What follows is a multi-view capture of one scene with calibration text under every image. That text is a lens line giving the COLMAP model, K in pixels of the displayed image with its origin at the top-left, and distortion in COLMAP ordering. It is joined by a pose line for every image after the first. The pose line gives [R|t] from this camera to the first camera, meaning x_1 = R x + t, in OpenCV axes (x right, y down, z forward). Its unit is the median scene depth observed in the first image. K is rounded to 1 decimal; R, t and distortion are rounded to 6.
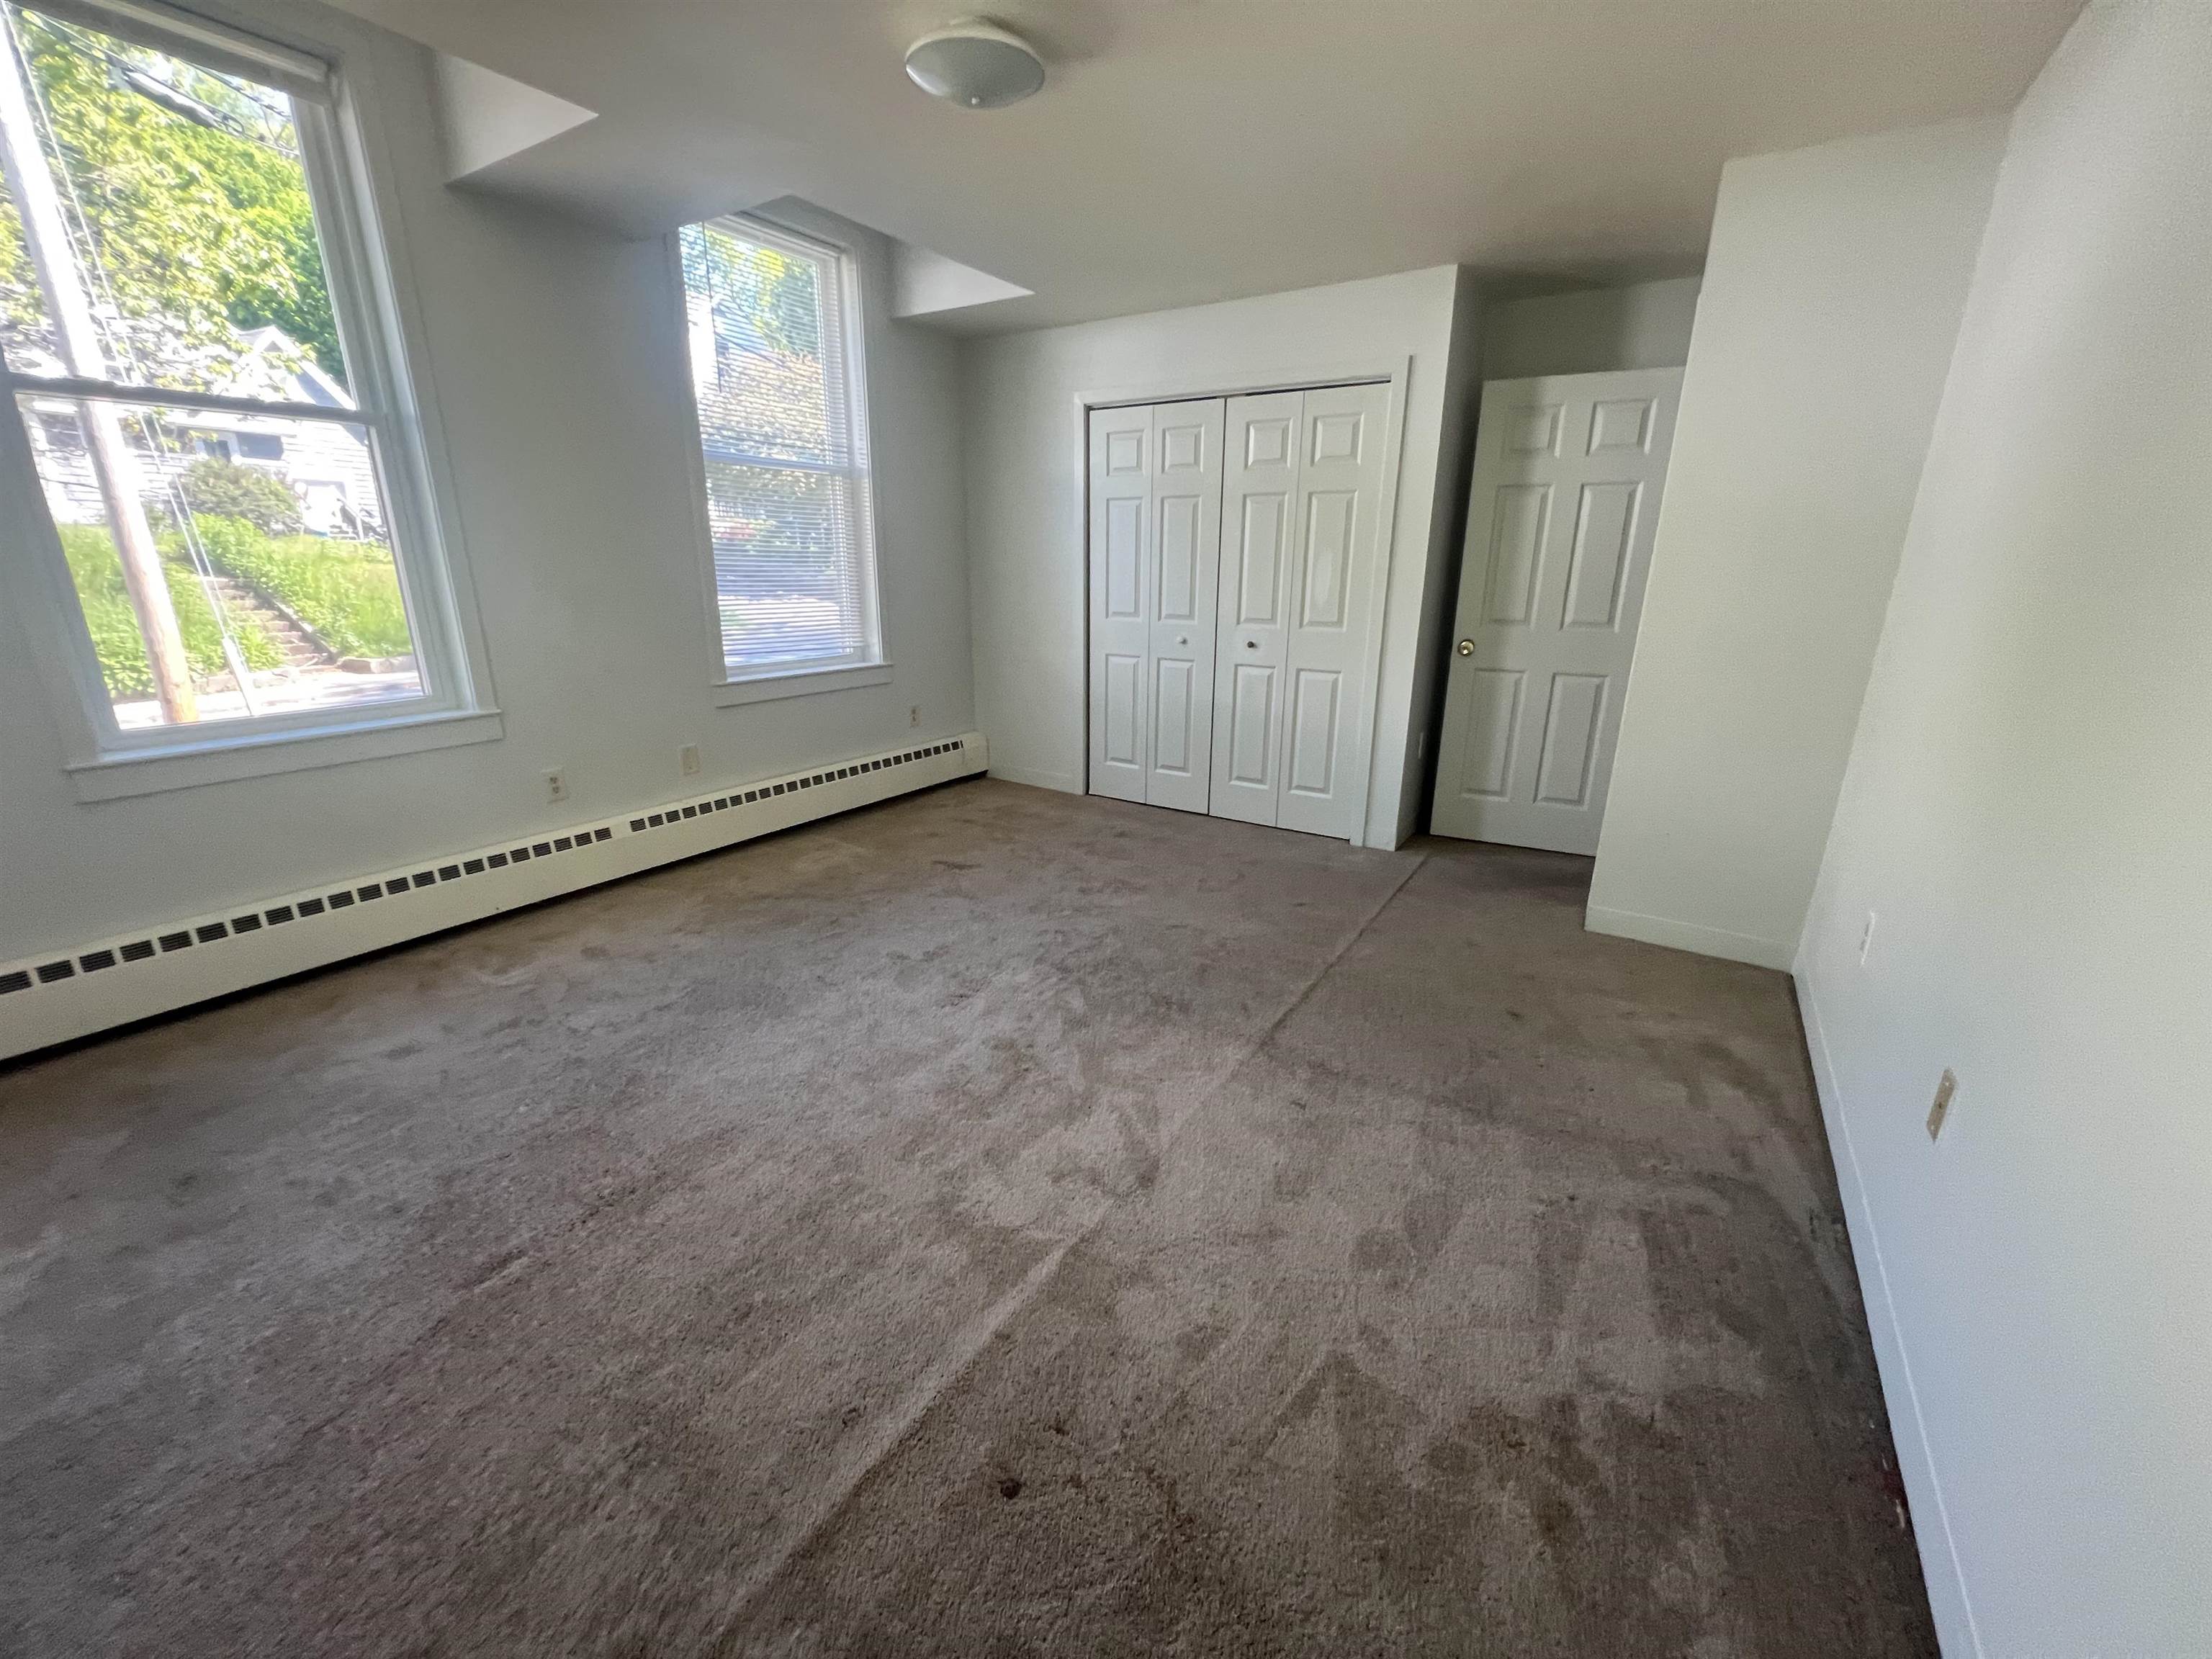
lens RADIAL K [[885.7, 0, 1097.8], [0, 885.7, 822.7], [0, 0, 1]] dist [-0.002096, 0.000236]
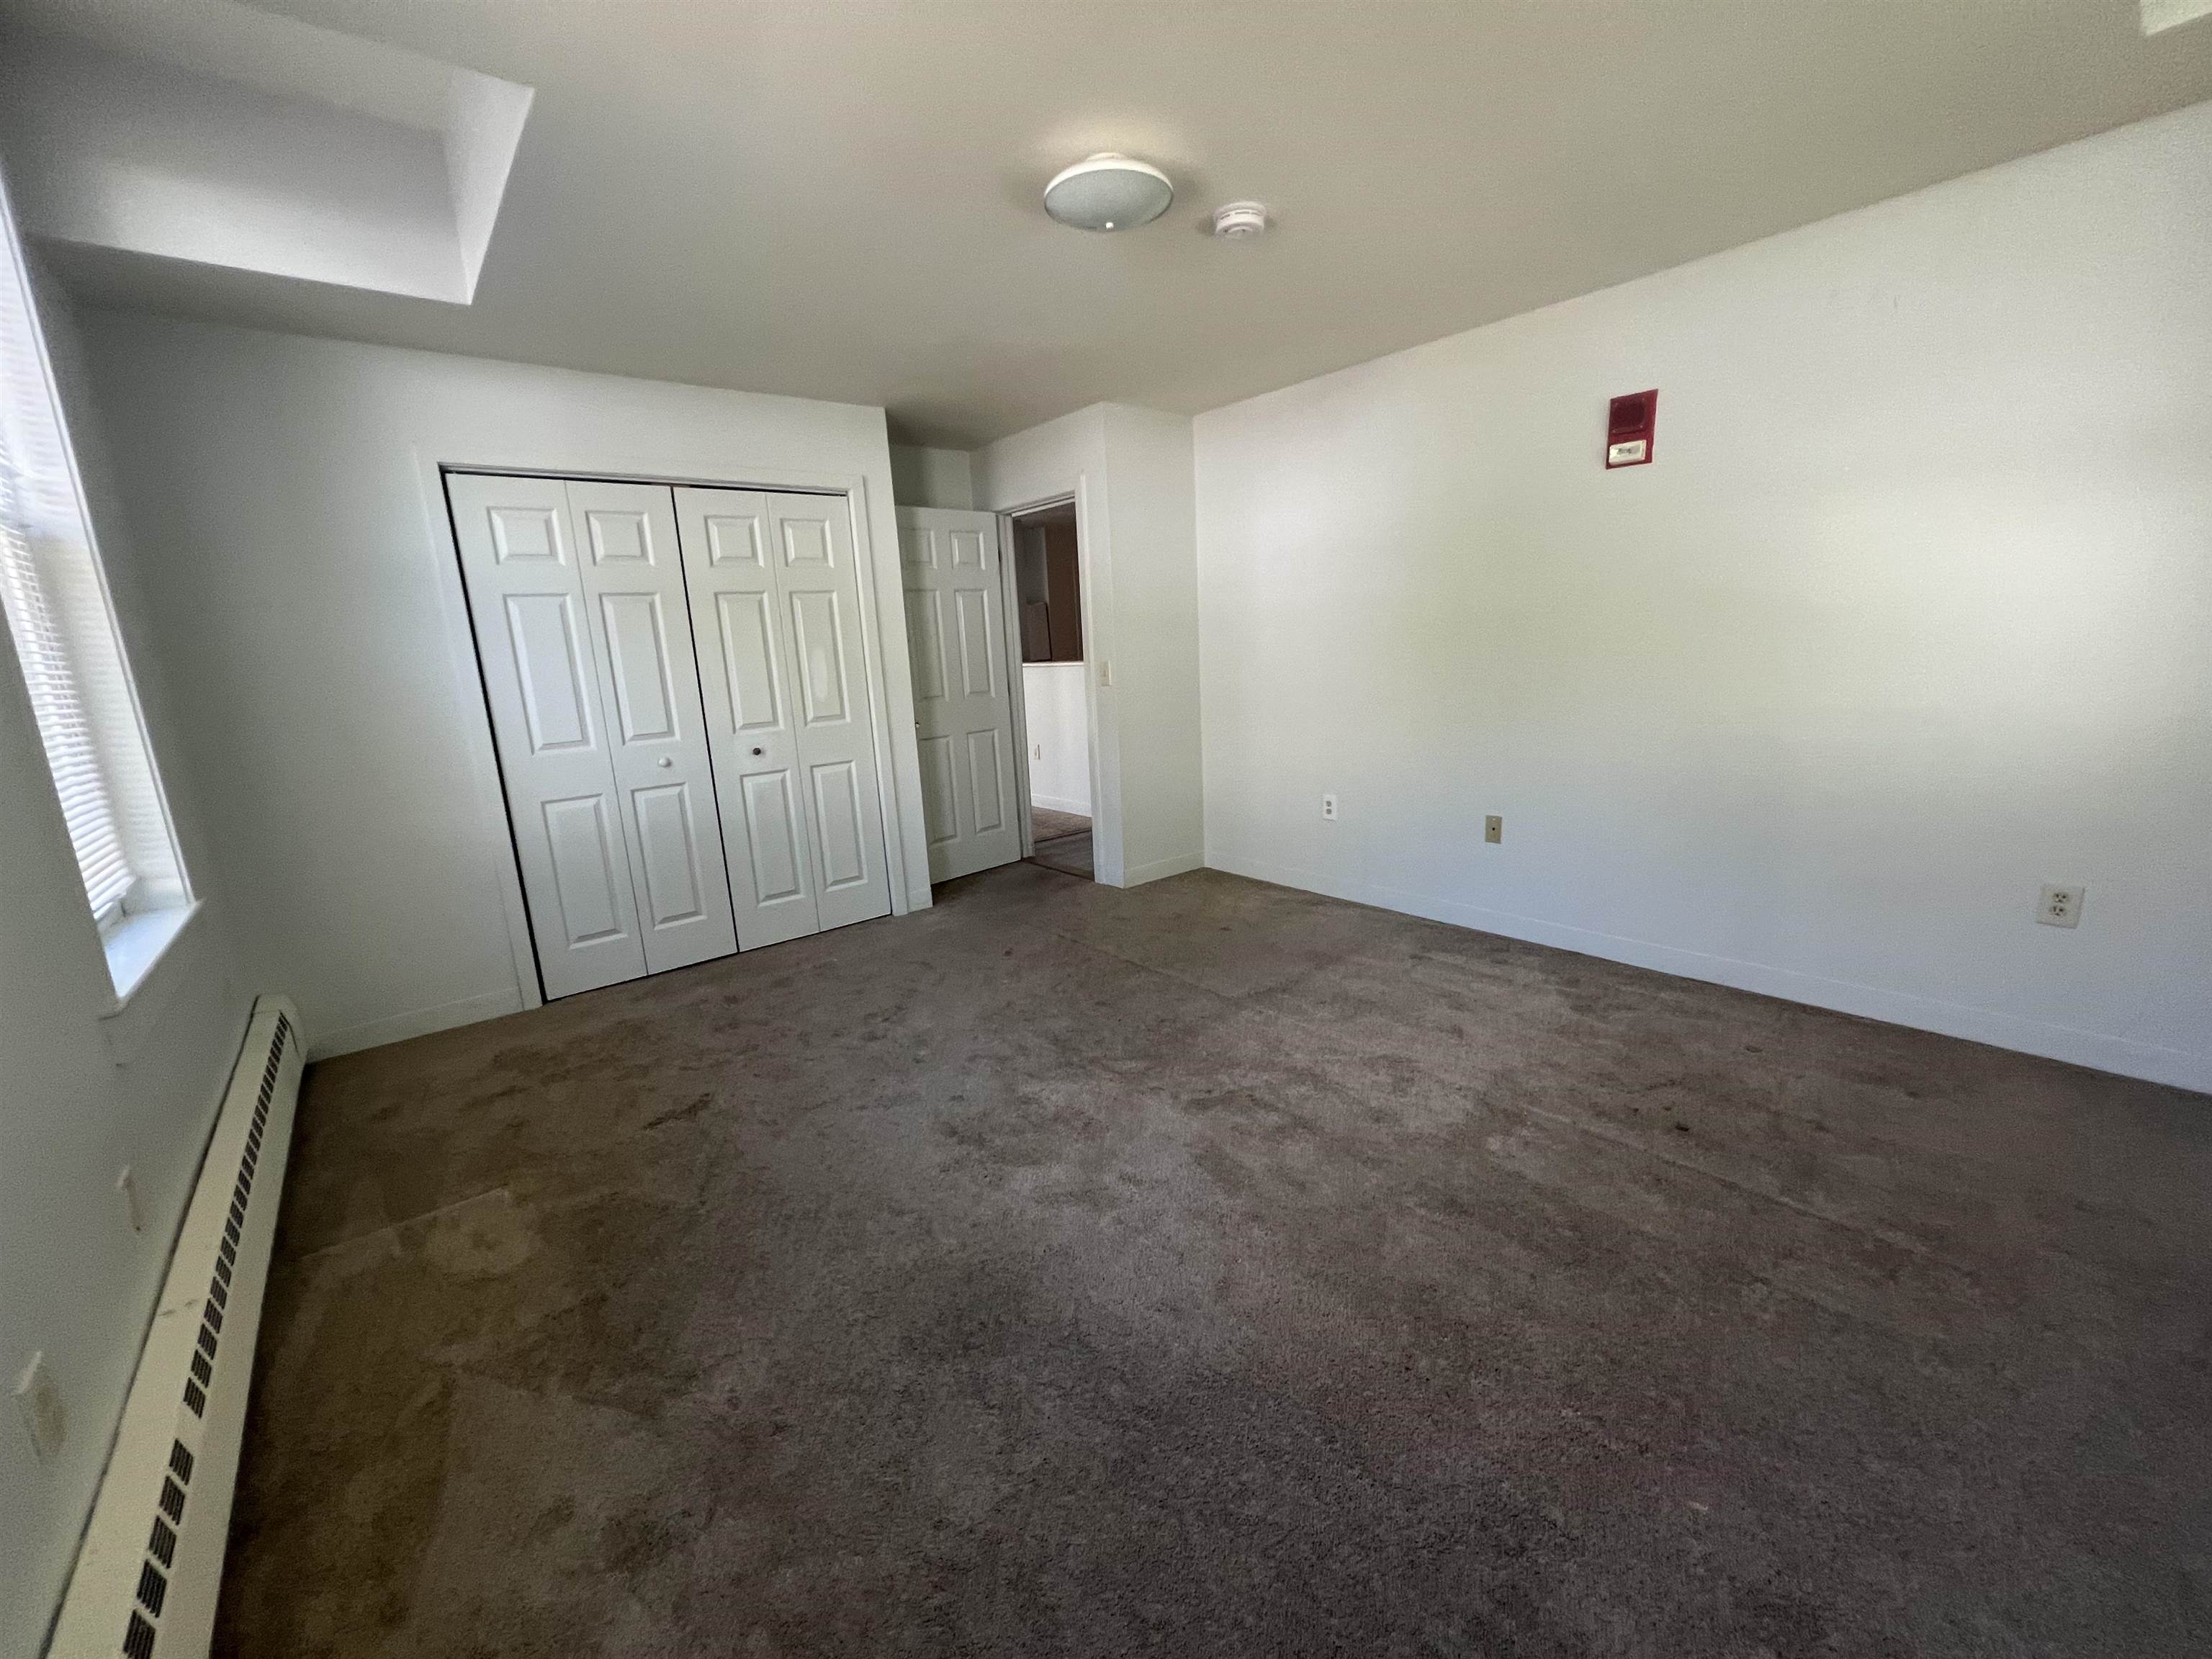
lens RADIAL K [[885.7, 0, 1097.8], [0, 885.7, 822.7], [0, 0, 1]] dist [-0.002096, 0.000236]
pose [[0.299882, -0.219347, 0.928417, -0.631360], [0.327228, 0.937814, 0.115871, -0.131371], [-0.896098, 0.269057, 0.353010, 0.406752]]
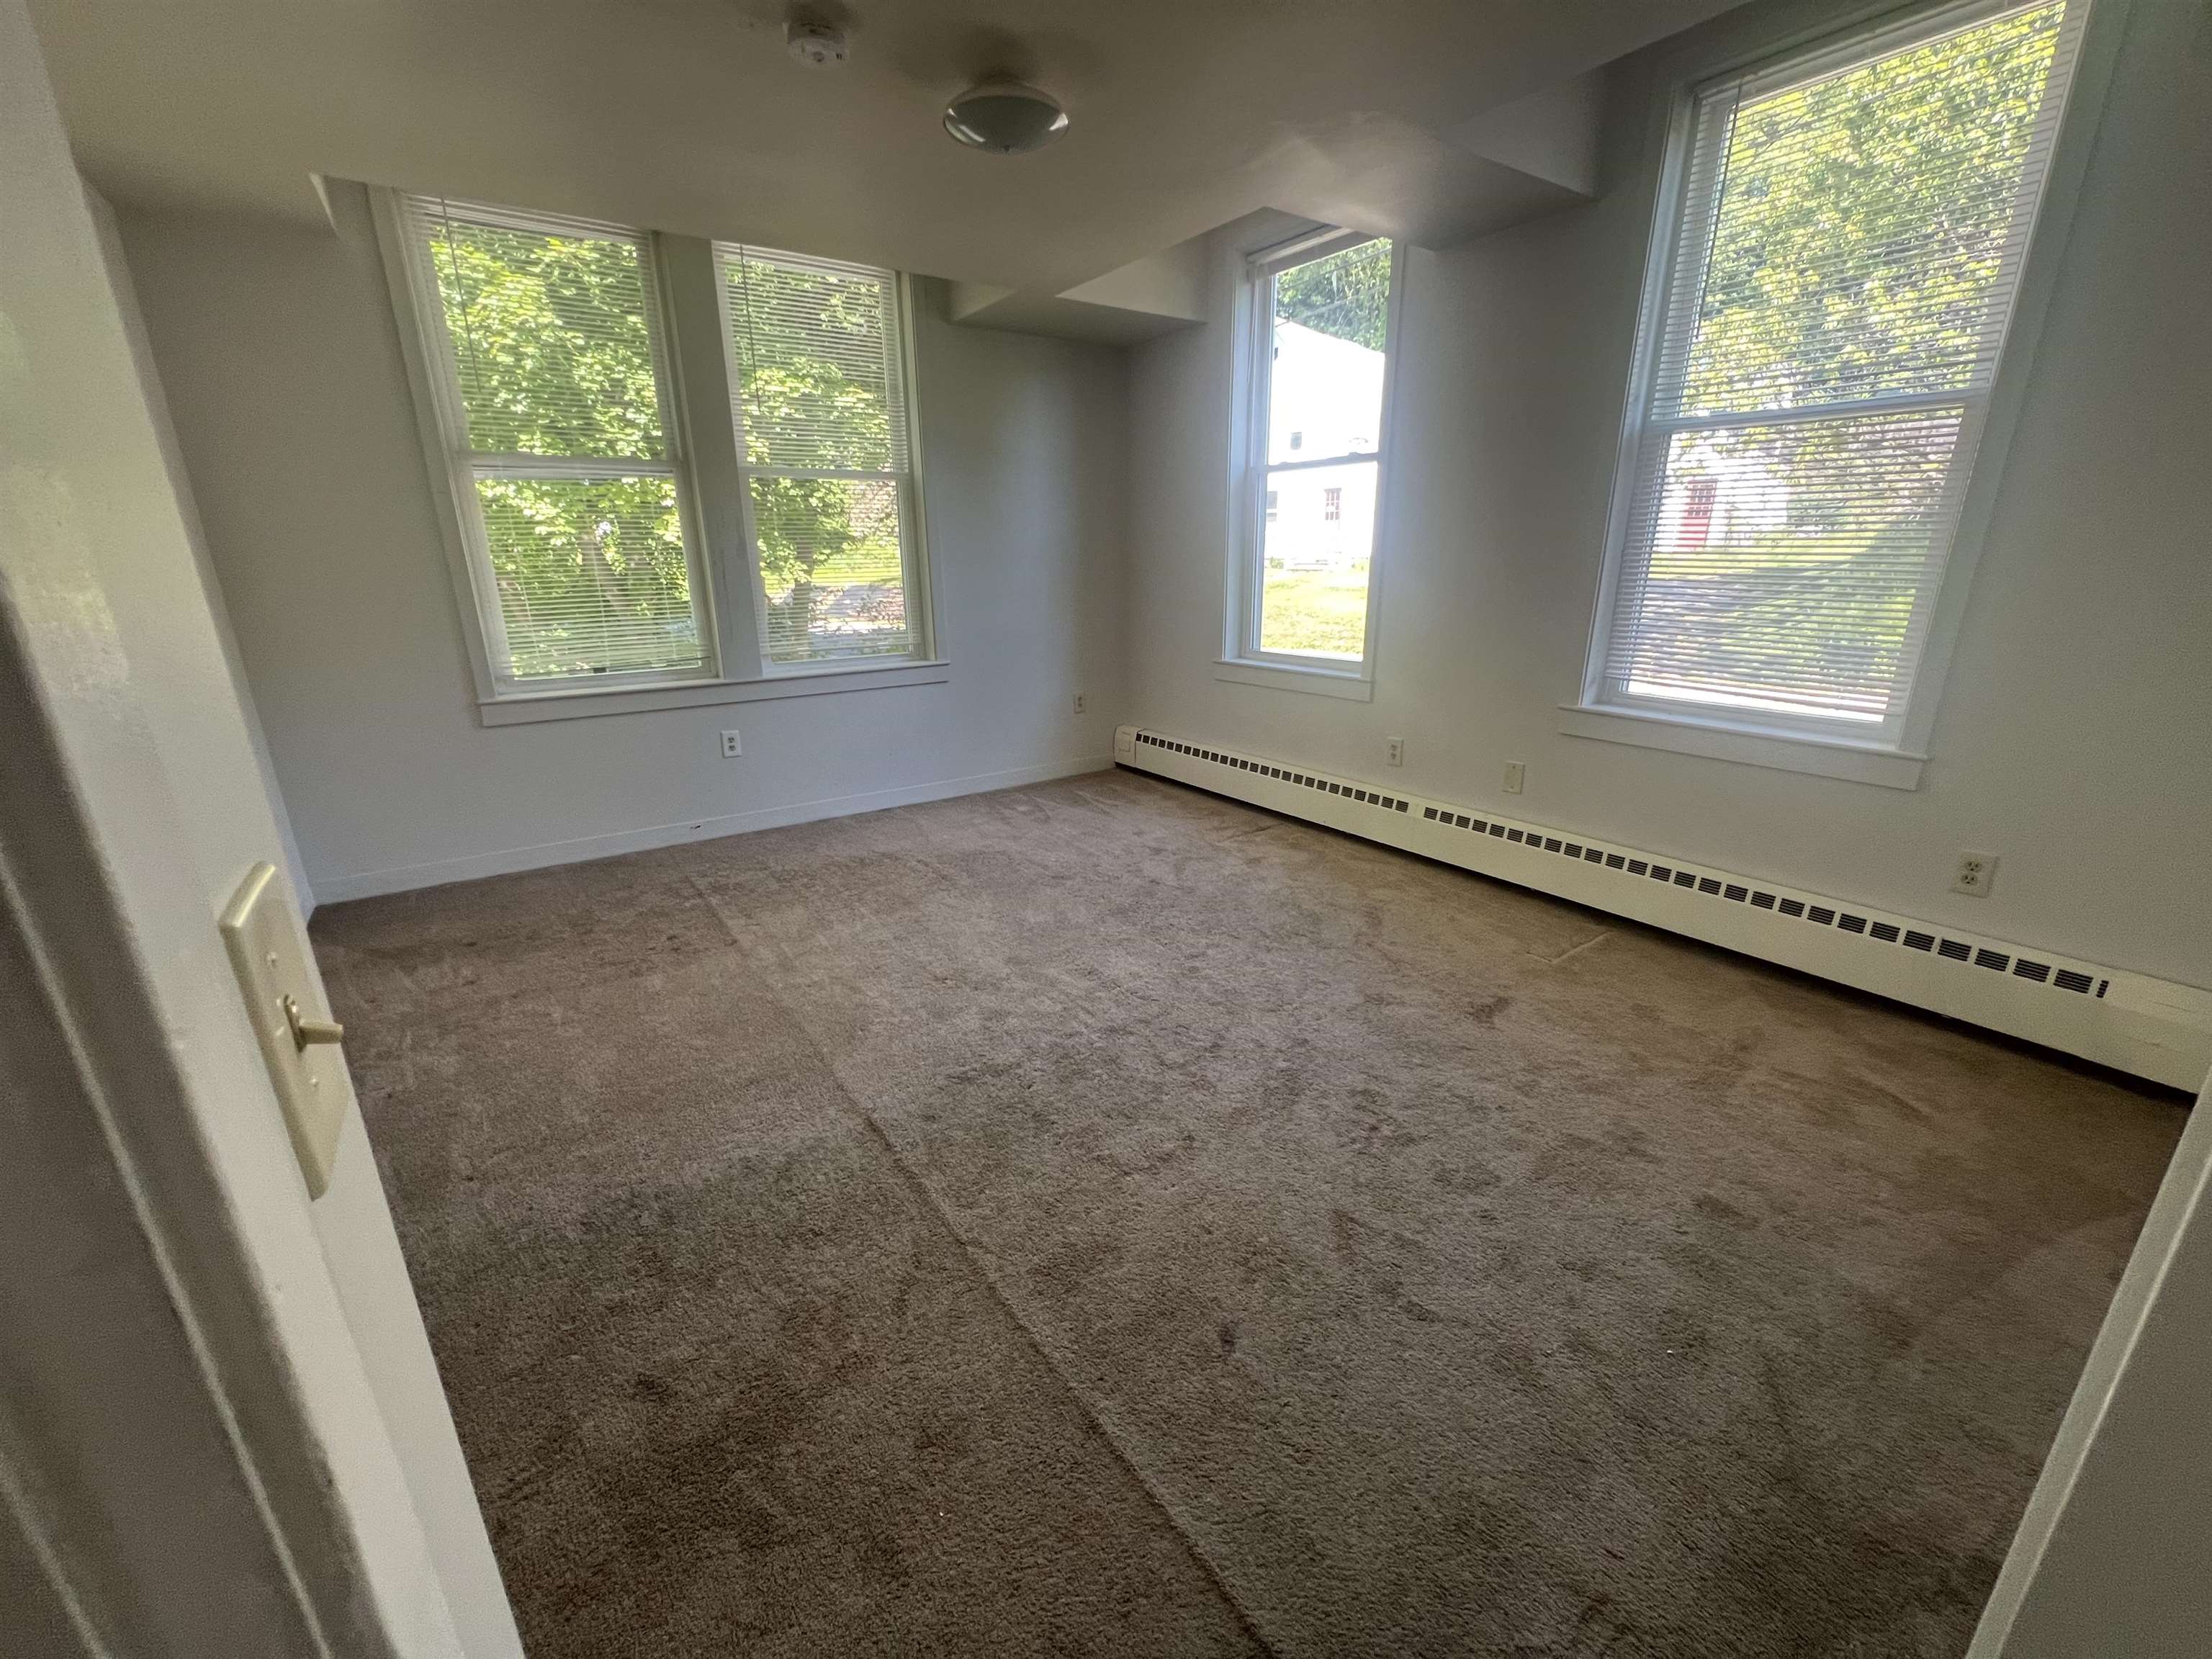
lens RADIAL K [[895.6, 0, 1119.2], [0, 895.6, 863.0], [0, 0, 1]] dist [-0.001535, -0.000132]
pose [[-0.379281, 0.281866, -0.881304, 0.489587], [-0.276417, 0.874461, 0.398637, -0.232642], [0.883029, 0.394803, -0.253754, 0.860385]]
